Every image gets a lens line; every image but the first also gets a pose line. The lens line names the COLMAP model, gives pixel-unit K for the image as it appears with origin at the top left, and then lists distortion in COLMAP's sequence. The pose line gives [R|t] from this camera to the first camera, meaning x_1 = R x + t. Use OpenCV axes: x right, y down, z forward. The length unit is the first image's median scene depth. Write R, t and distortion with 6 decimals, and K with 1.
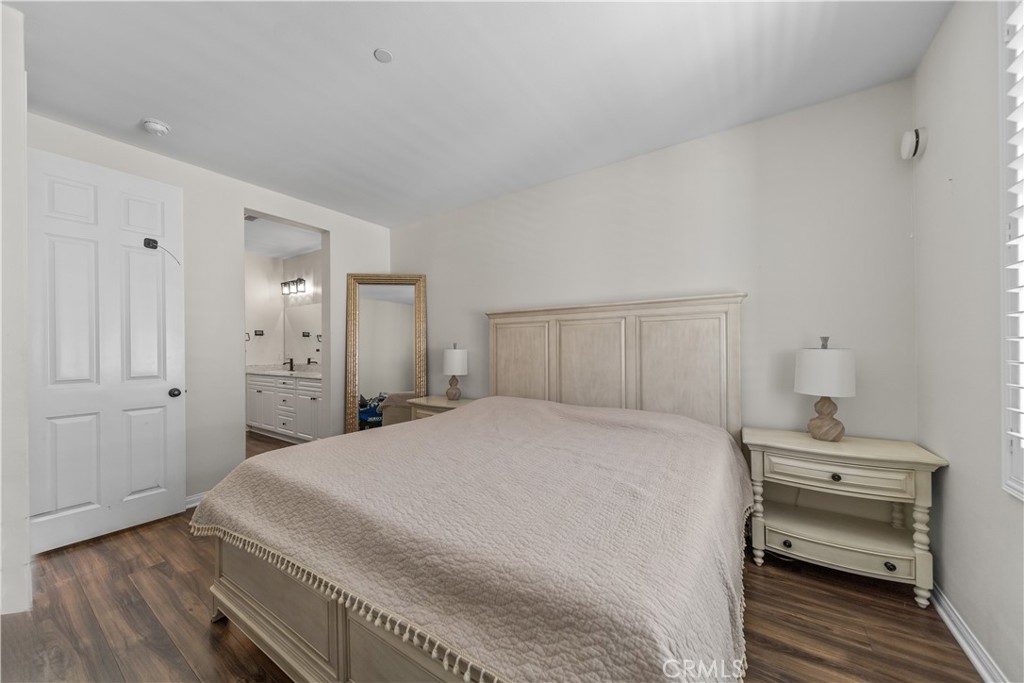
lens RADIAL K [[364.8, 0, 505.9], [0, 364.8, 346.7], [0, 0, 1]] dist [0.006276, -0.000516]
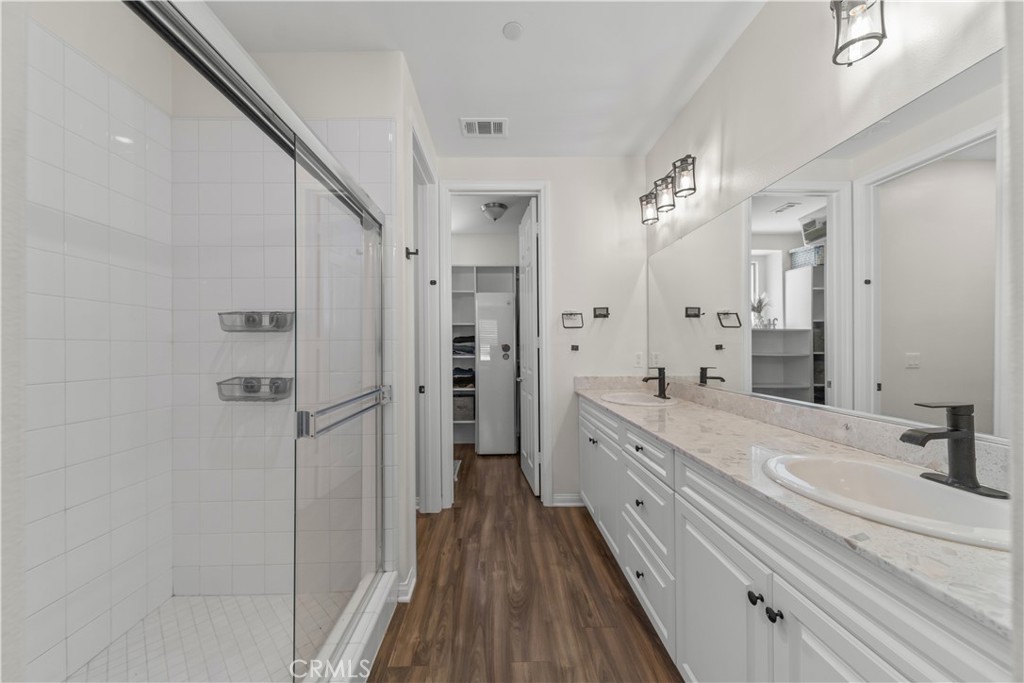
lens RADIAL K [[364.8, 0, 505.9], [0, 364.8, 346.7], [0, 0, 1]] dist [0.006276, -0.000516]
pose [[0.586090, 0.002276, -0.810243, -0.106387], [0.006175, 0.999954, 0.007276, 0.001456], [0.810223, -0.009267, 0.586049, 0.184224]]
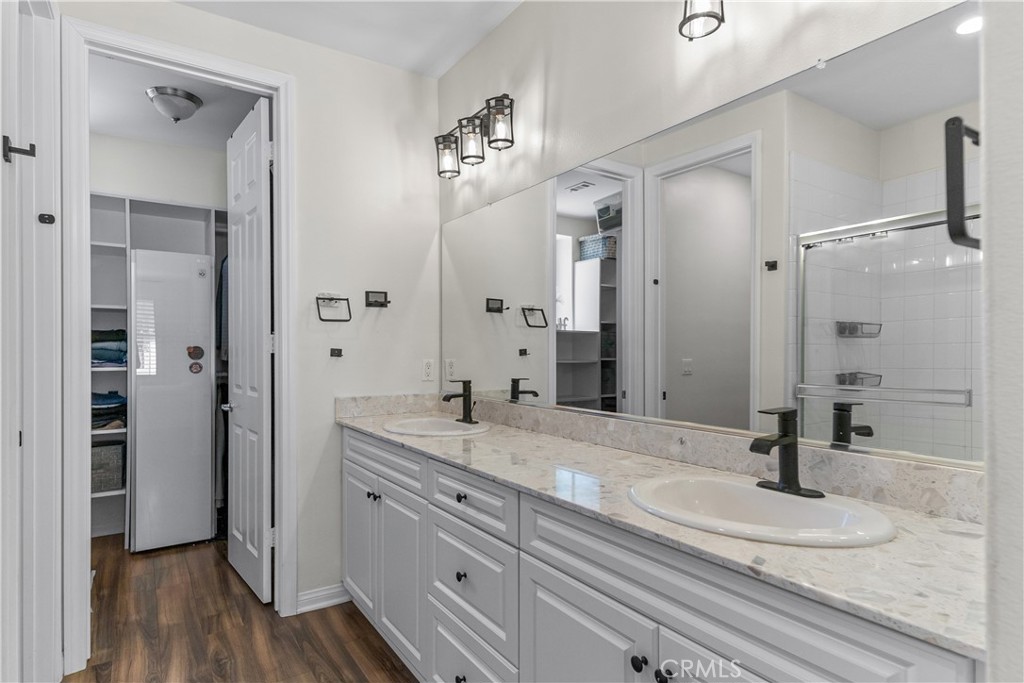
lens RADIAL K [[546.9, 0, 501.8], [0, 546.9, 349.1], [0, 0, 1]] dist [0.022802, -0.002086]
pose [[0.926771, 0.004264, -0.375602, -0.117752], [-0.002622, 0.999985, 0.004883, 0.001471], [0.375617, -0.003541, 0.926768, 0.179169]]
